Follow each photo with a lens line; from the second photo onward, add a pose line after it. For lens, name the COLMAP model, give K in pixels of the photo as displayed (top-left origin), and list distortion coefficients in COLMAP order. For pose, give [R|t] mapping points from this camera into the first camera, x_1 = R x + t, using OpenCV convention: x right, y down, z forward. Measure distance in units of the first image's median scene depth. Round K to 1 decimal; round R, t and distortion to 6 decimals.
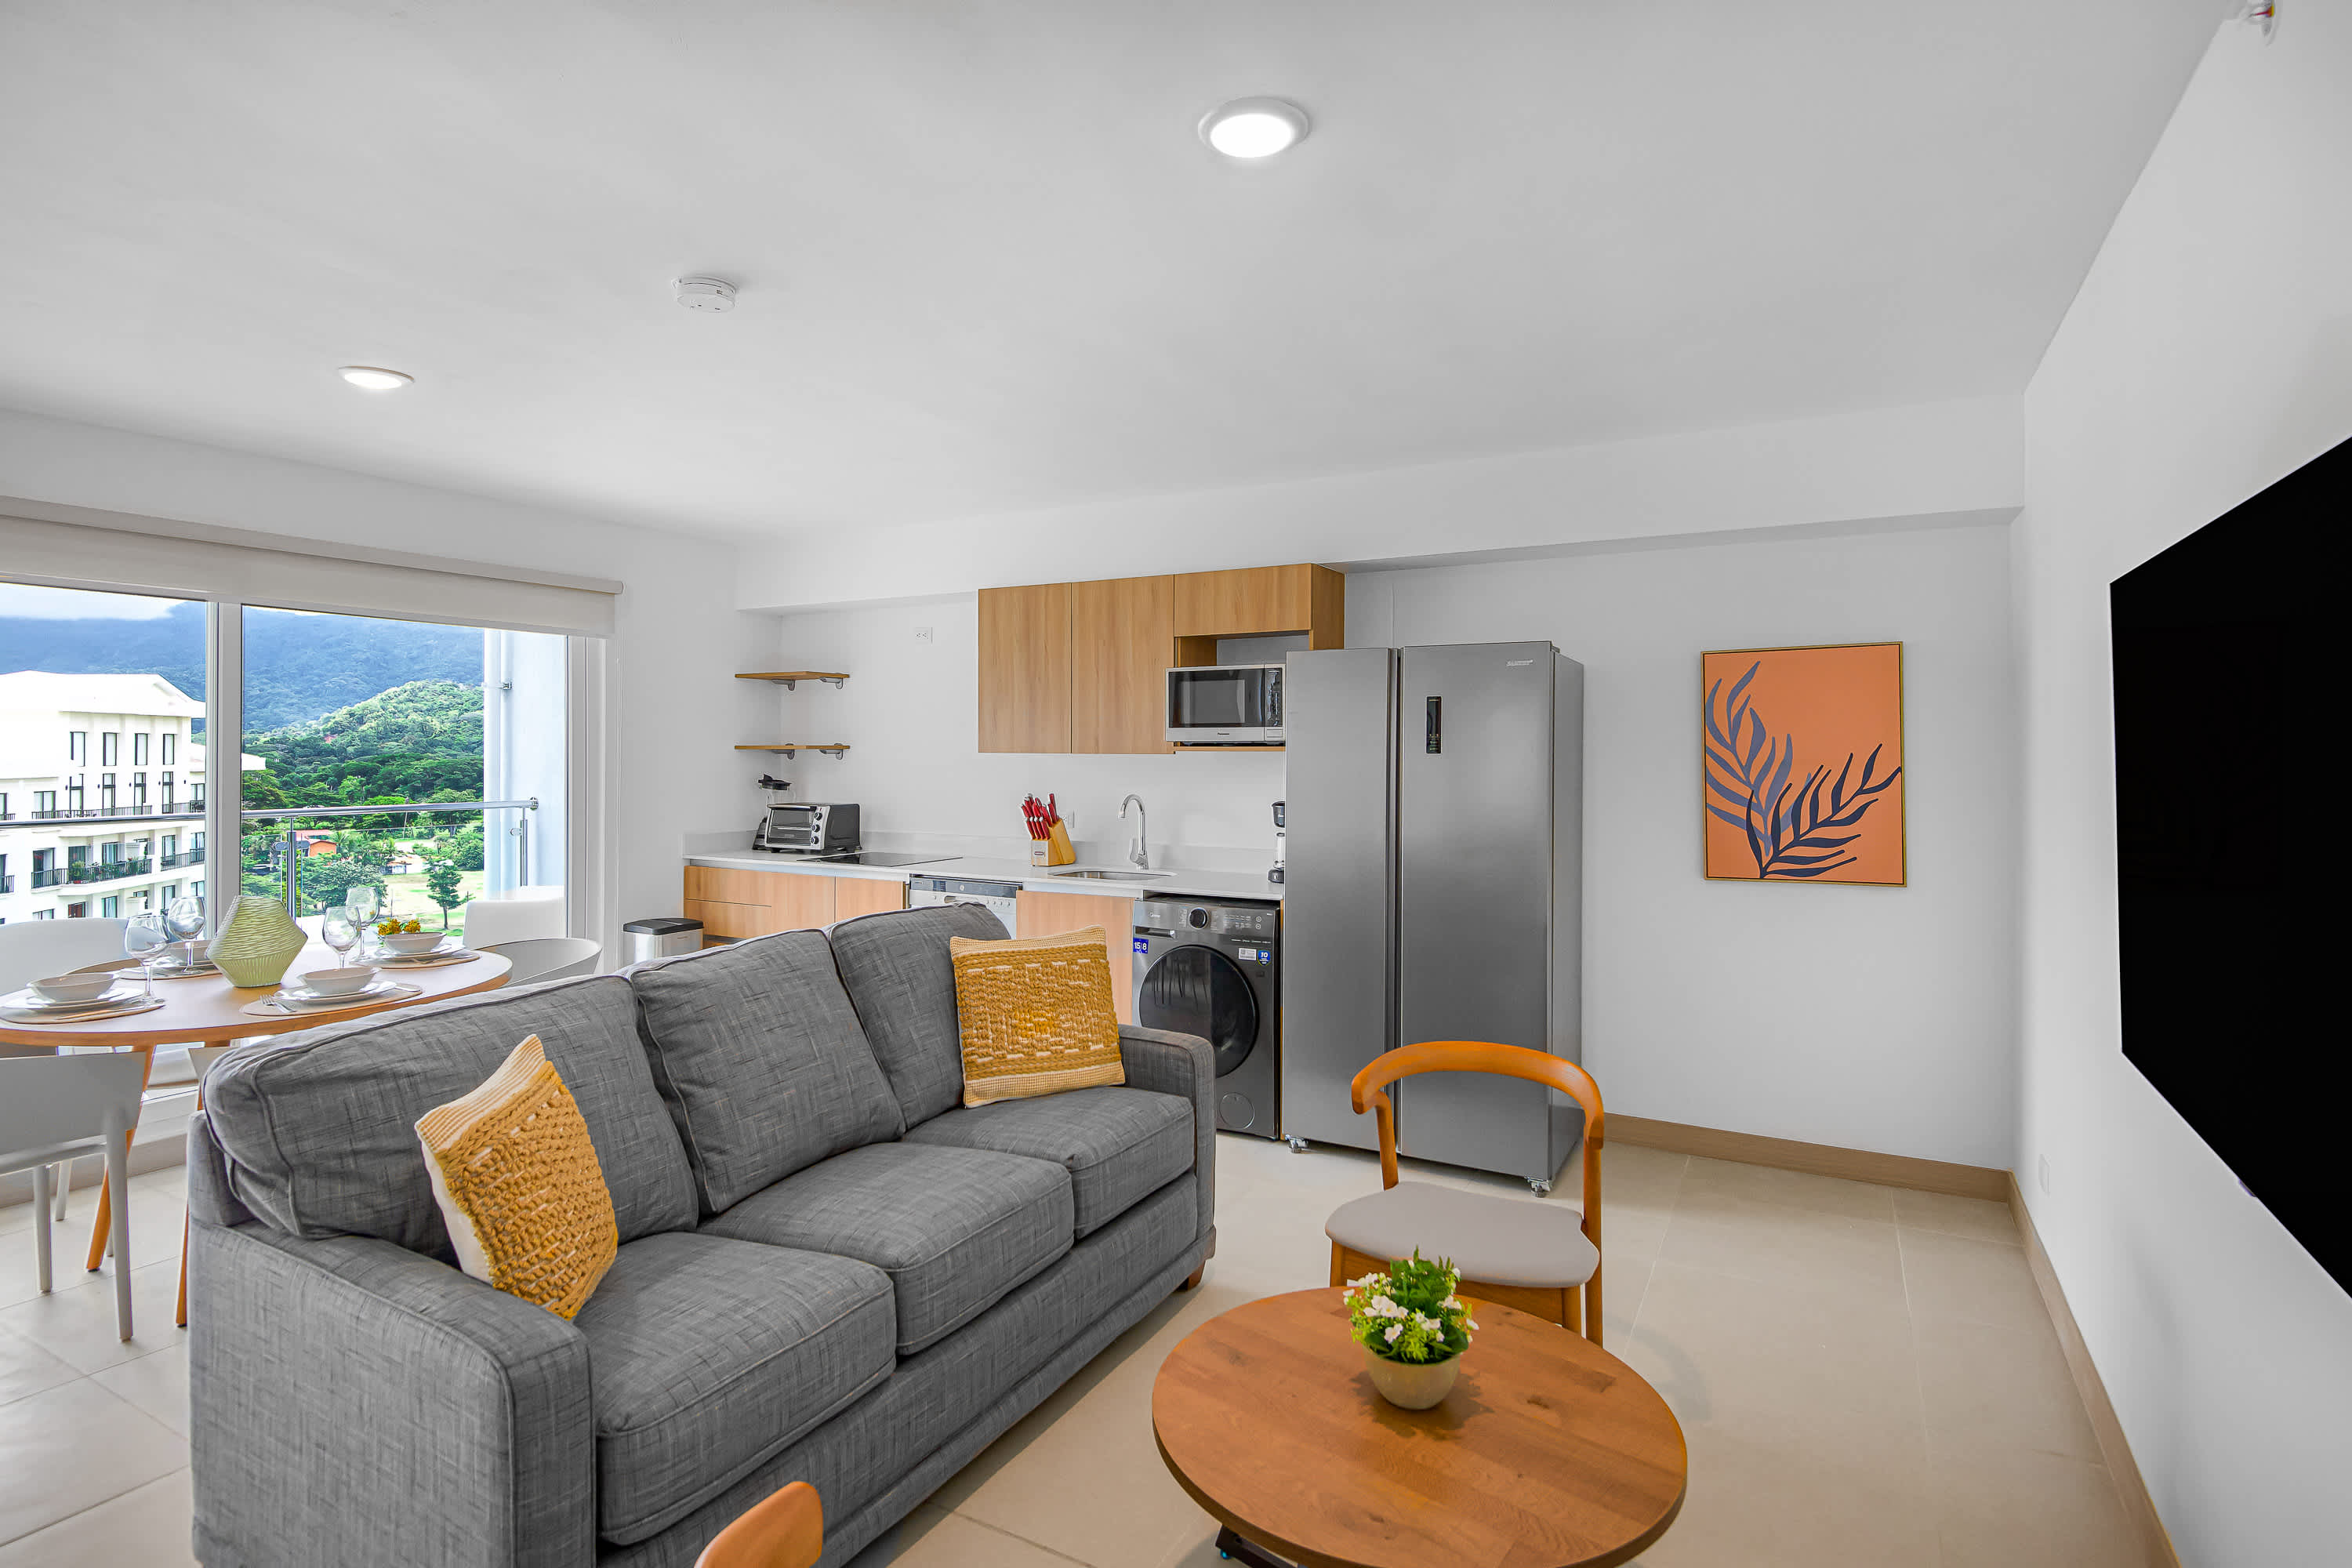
lens RADIAL K [[1185.7, 0, 1177.6], [0, 1185.7, 744.8], [0, 0, 1]] dist [0.009471, -0.016185]
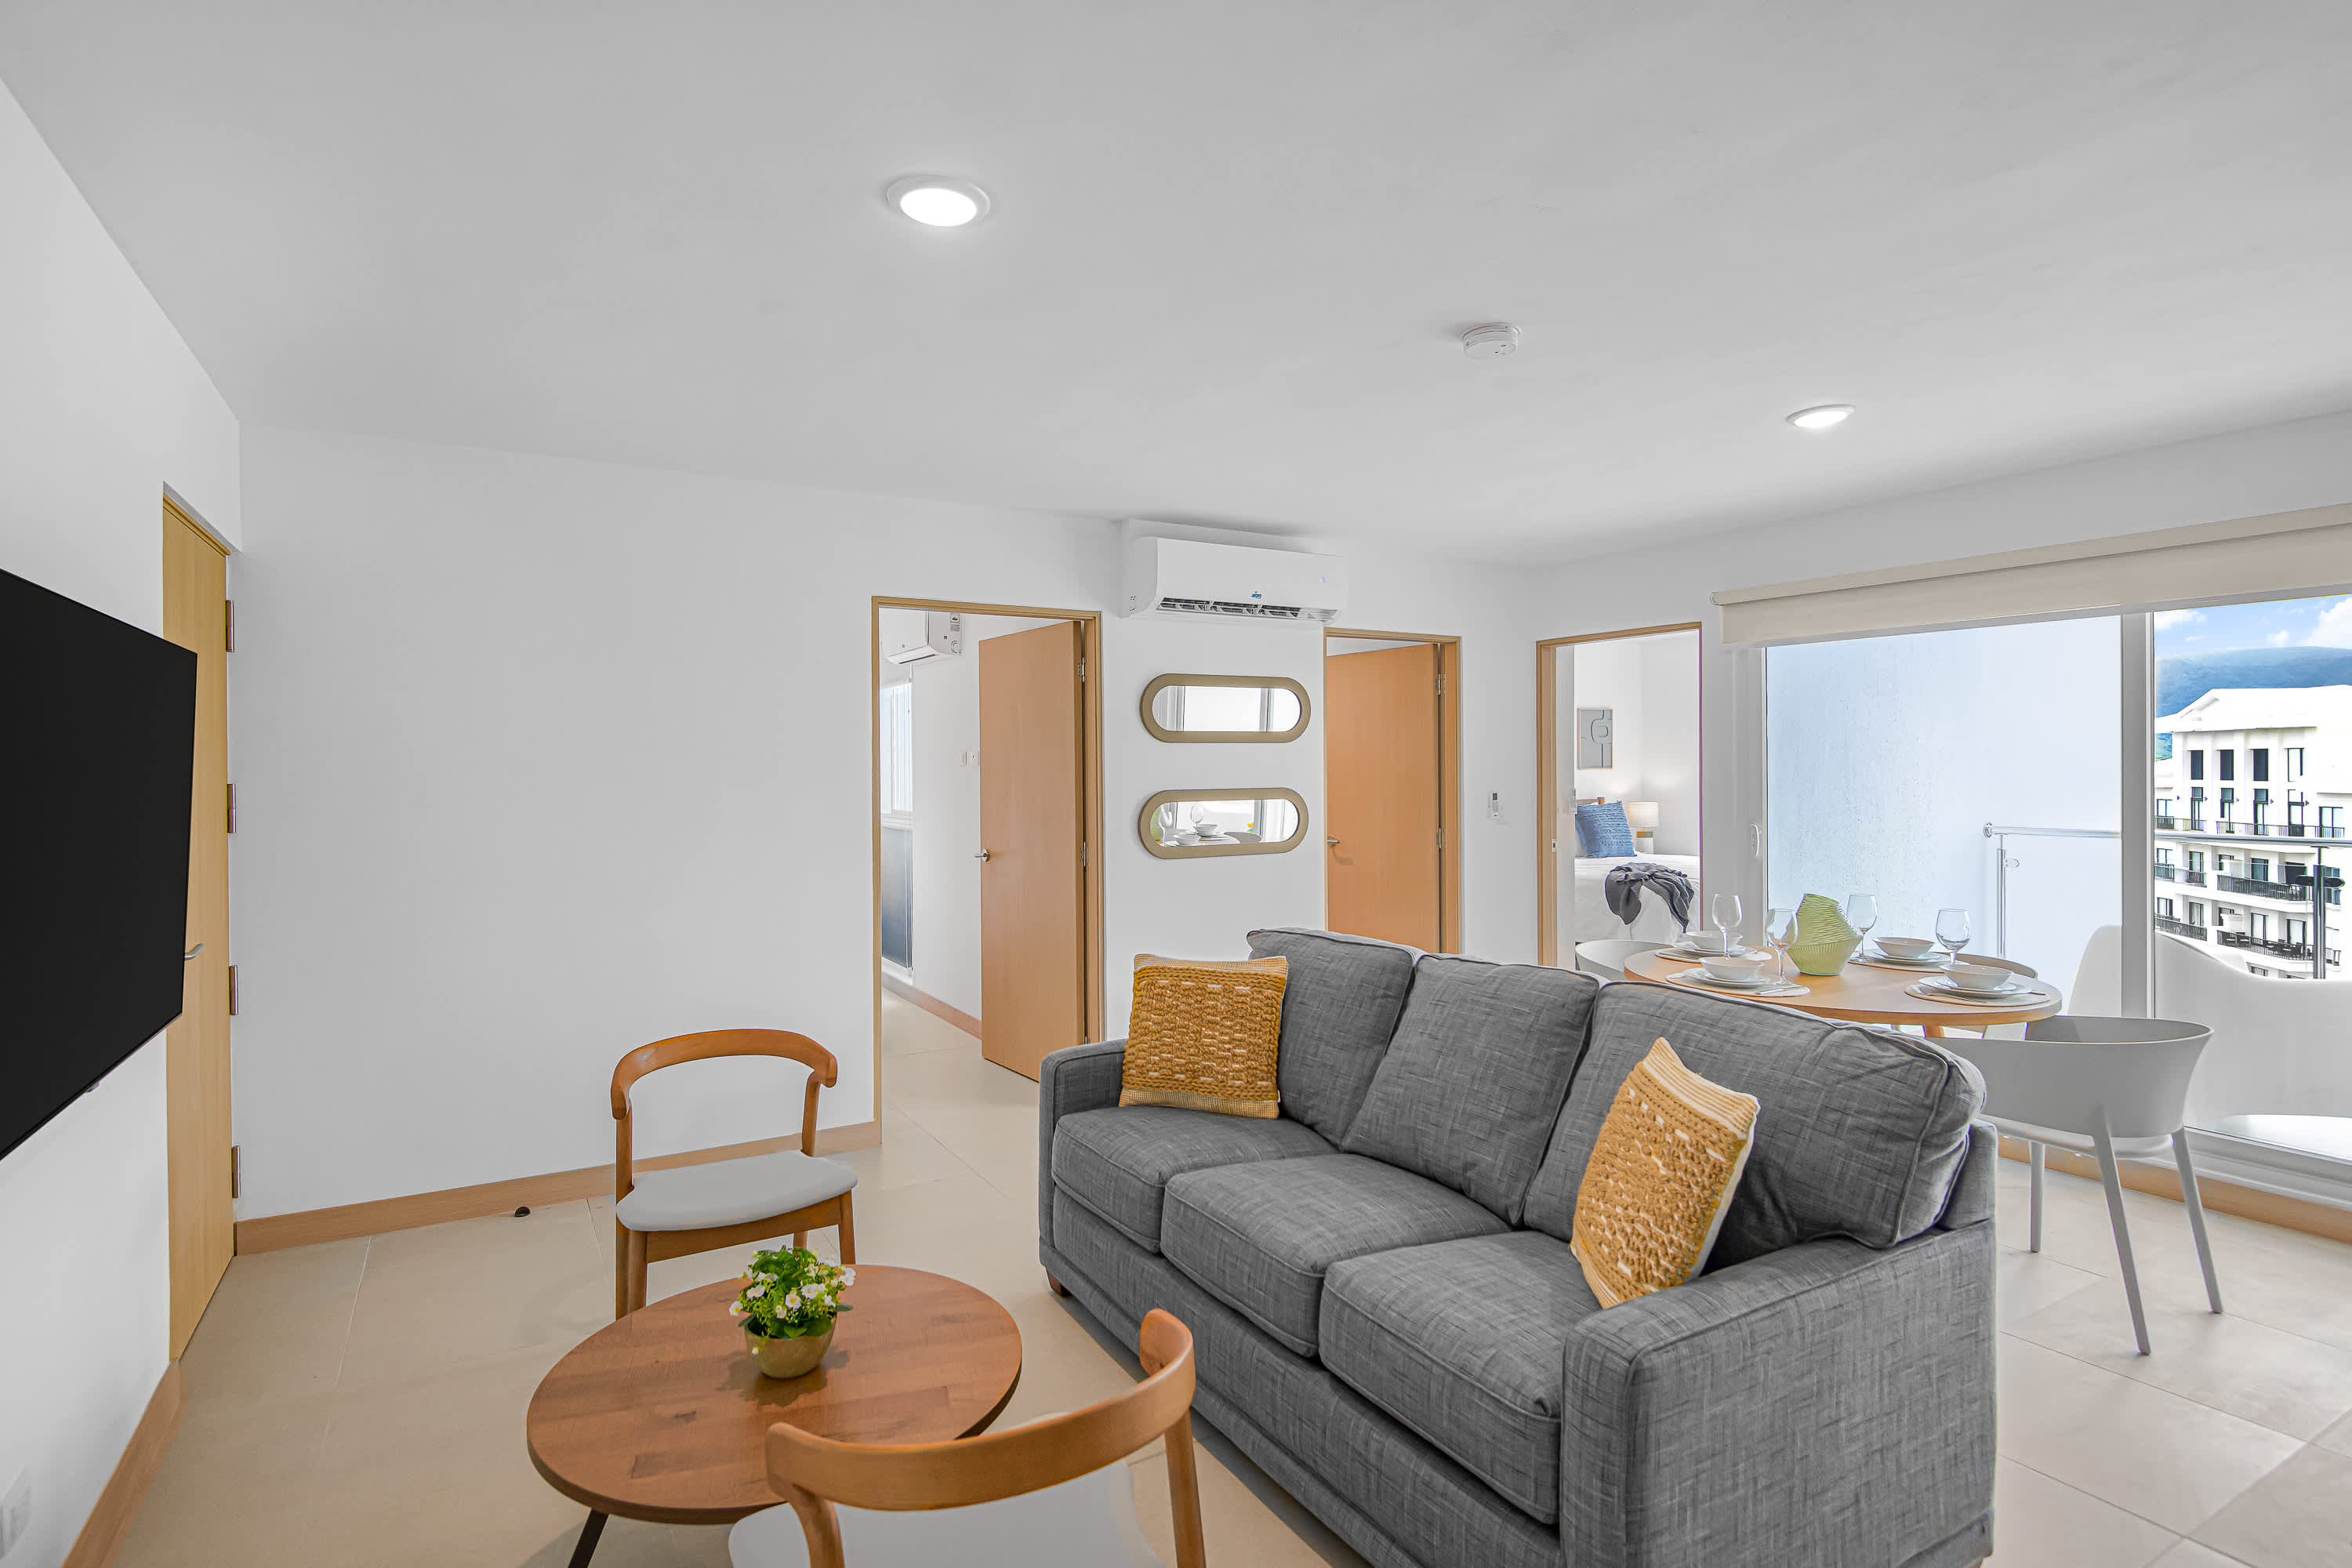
lens RADIAL K [[1185.7, 0, 1162.6], [0, 1185.7, 781.3], [0, 0, 1]] dist [0.009471, -0.016185]
pose [[-0.520614, 0.014380, -0.853671, 0.582547], [0.004039, 0.999888, 0.014379, -0.002860], [0.853783, 0.004038, -0.520614, 1.146821]]
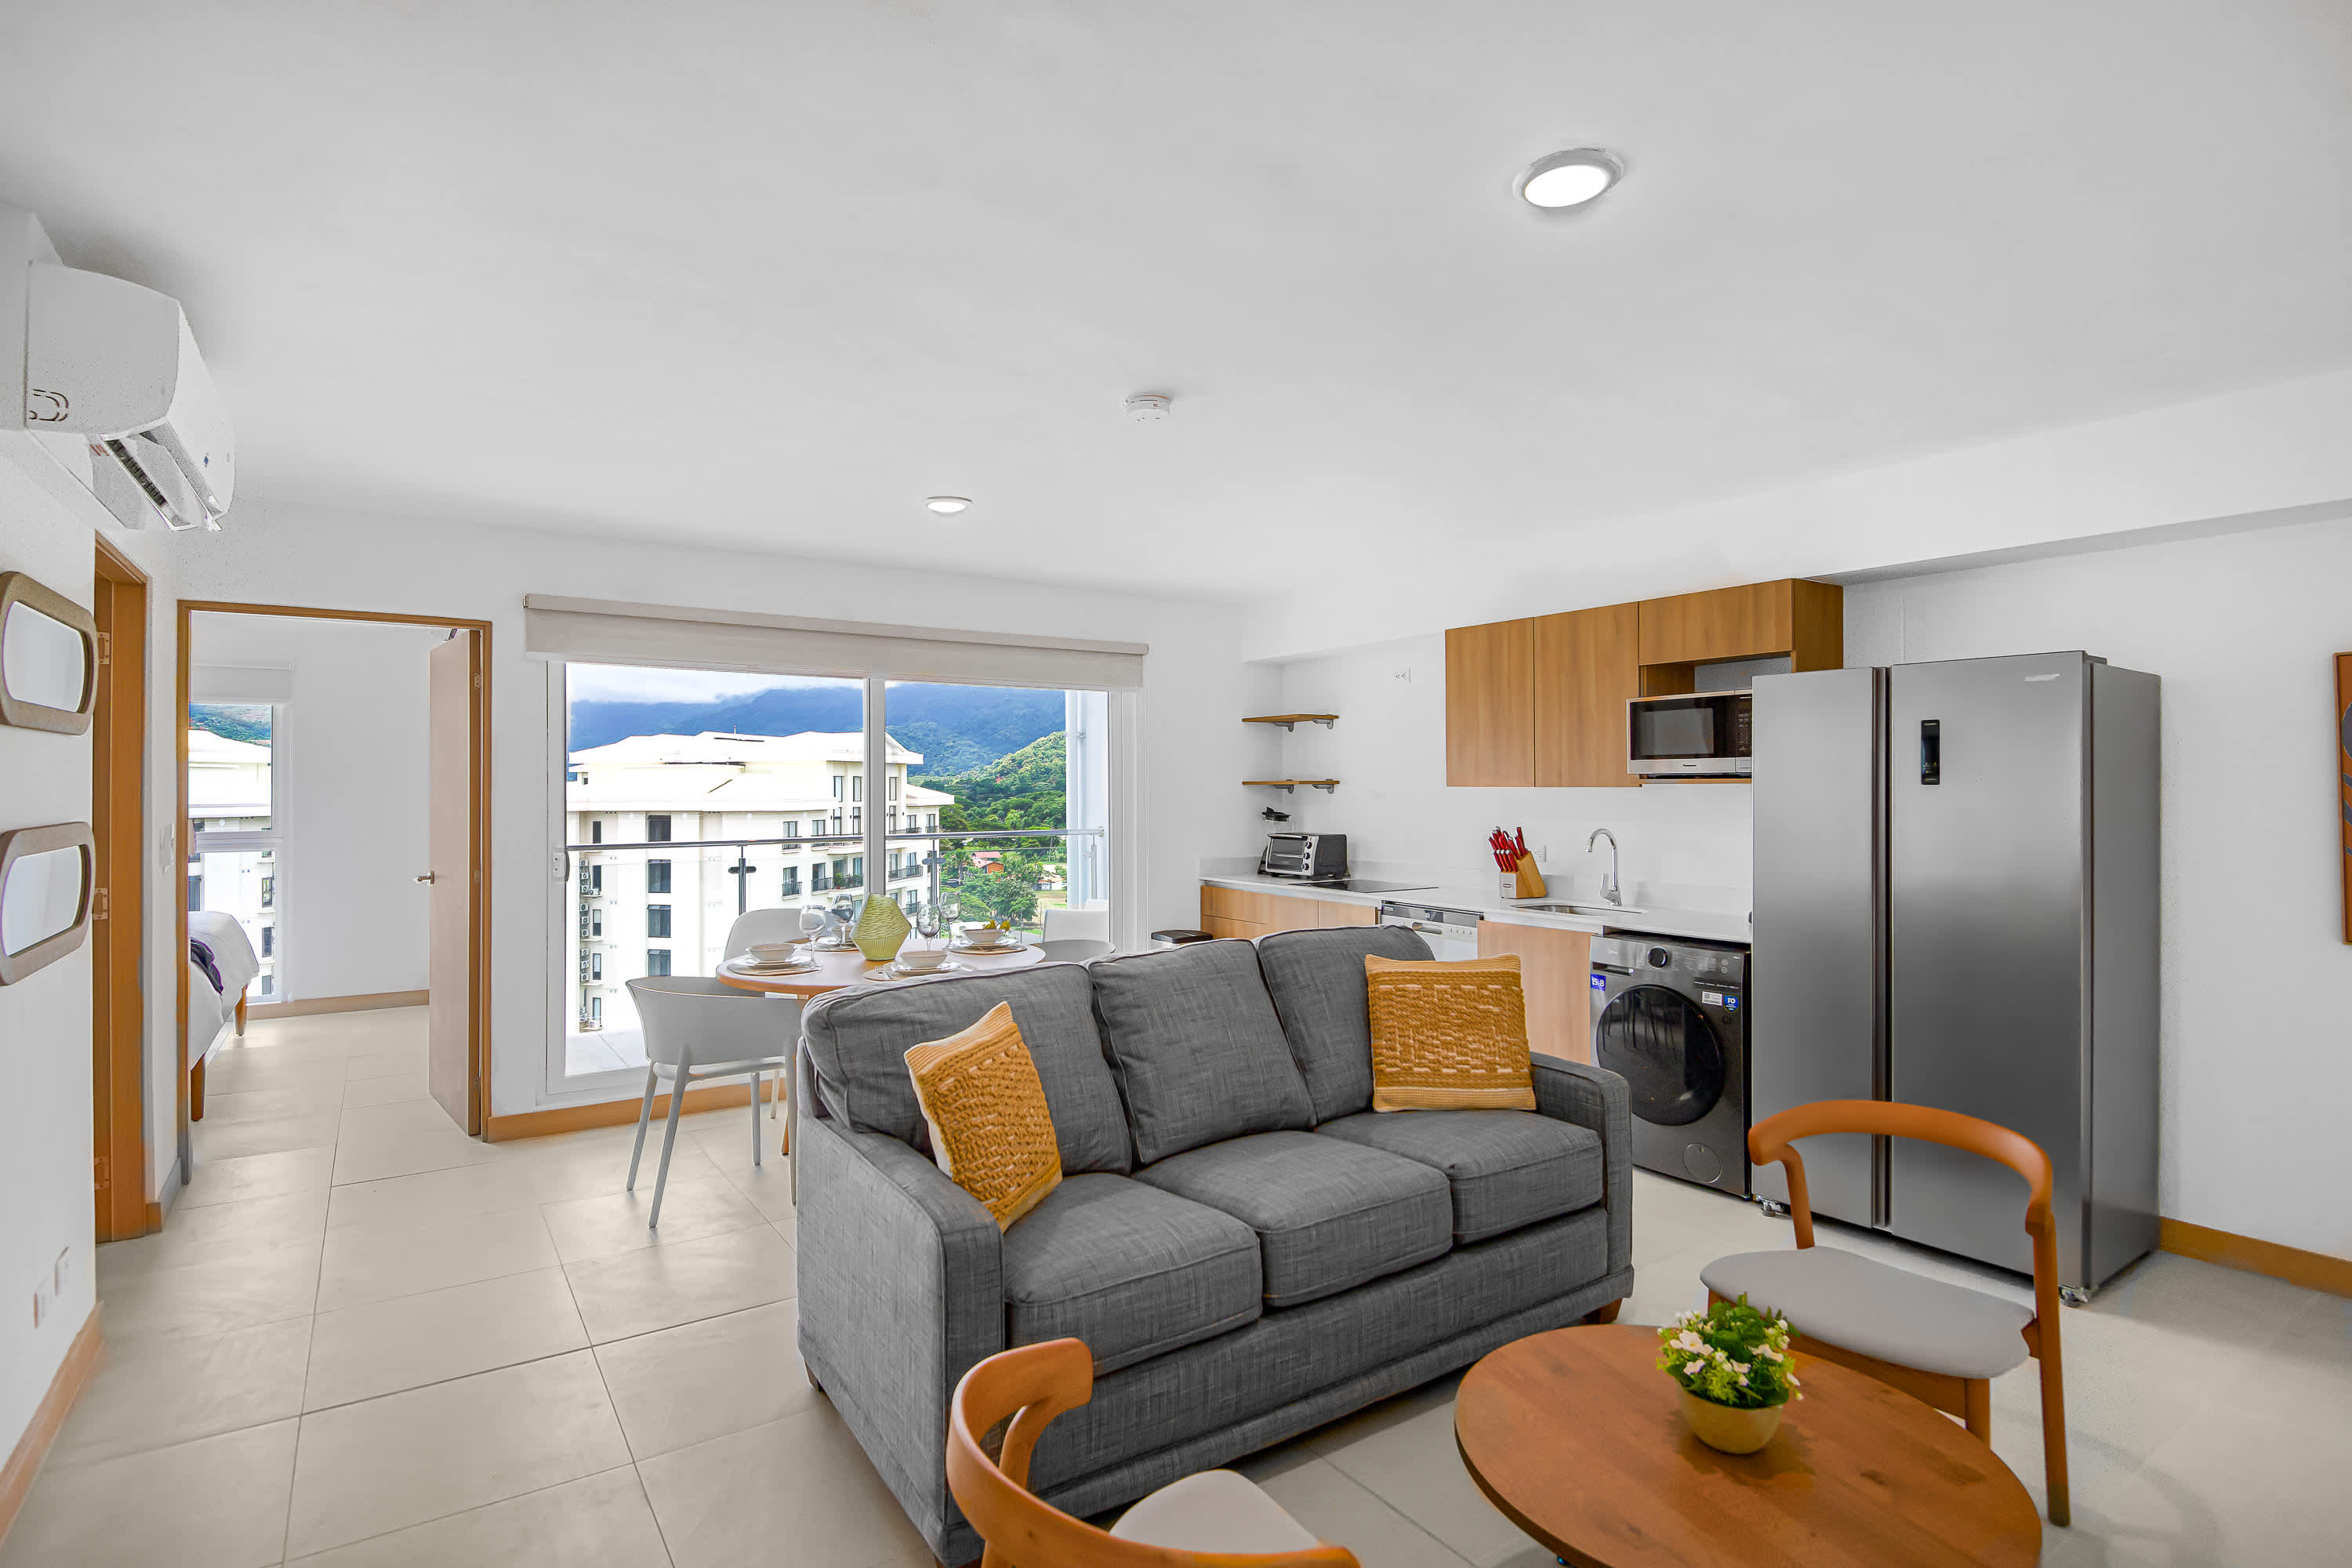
lens RADIAL K [[1166.6, 0, 1165.7], [0, 1166.6, 769.7], [0, 0, 1]] dist [-0.007088, -0.007528]
pose [[0.887301, -0.011075, -0.461059, 0.143689], [0.006367, 0.999911, -0.011767, 0.003394], [0.461148, 0.007505, 0.887292, -0.039096]]
